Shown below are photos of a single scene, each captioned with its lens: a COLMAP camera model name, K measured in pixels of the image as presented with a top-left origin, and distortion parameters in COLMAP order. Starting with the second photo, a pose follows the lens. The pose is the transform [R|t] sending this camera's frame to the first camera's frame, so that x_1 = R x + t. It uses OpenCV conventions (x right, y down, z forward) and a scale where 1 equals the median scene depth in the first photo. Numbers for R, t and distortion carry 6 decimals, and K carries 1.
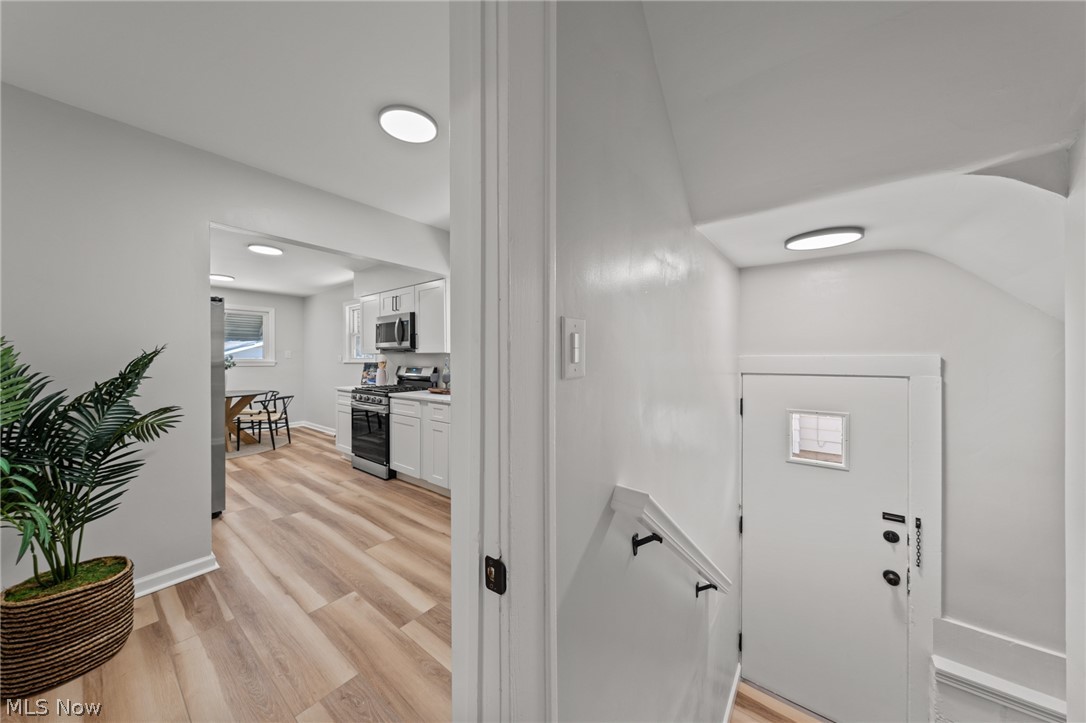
lens RADIAL K [[372.3, 0, 541.0], [0, 372.3, 359.4], [0, 0, 1]] dist [-0.005862, 0.000772]
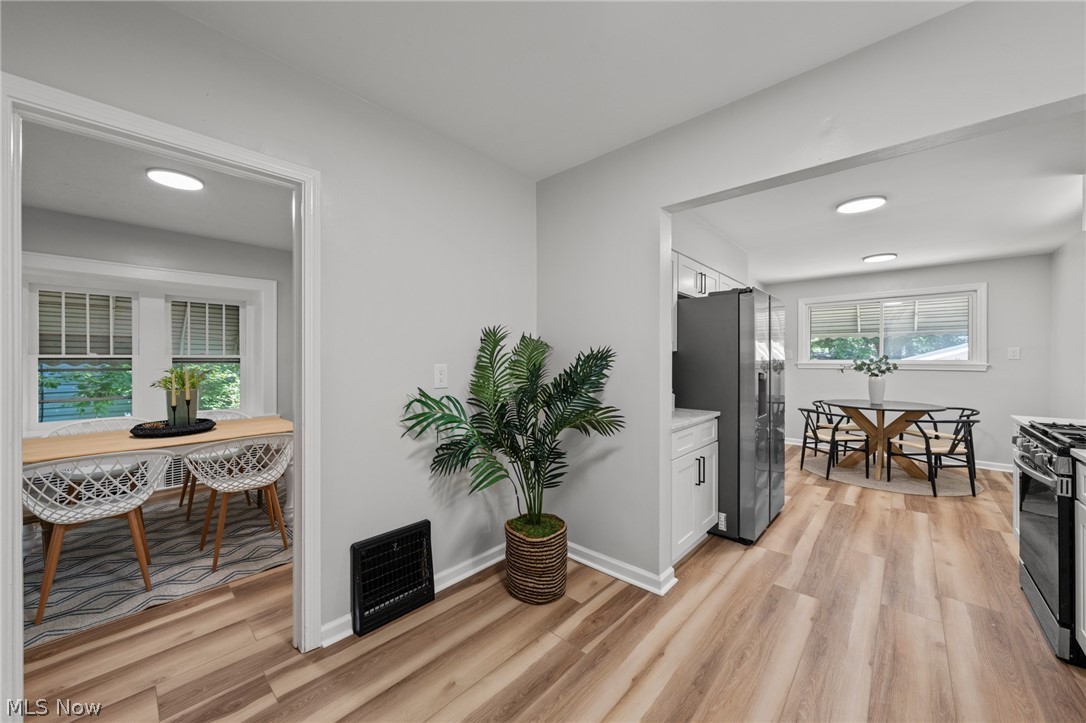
lens RADIAL K [[385.6, 0, 515.9], [0, 385.6, 362.8], [0, 0, 1]] dist [-0.005617, -0.000099]
pose [[-0.091013, 0.008744, -0.995811, 0.053215], [-0.002781, 0.999955, 0.009034, -0.001244], [0.995846, 0.003591, -0.090984, 0.520668]]
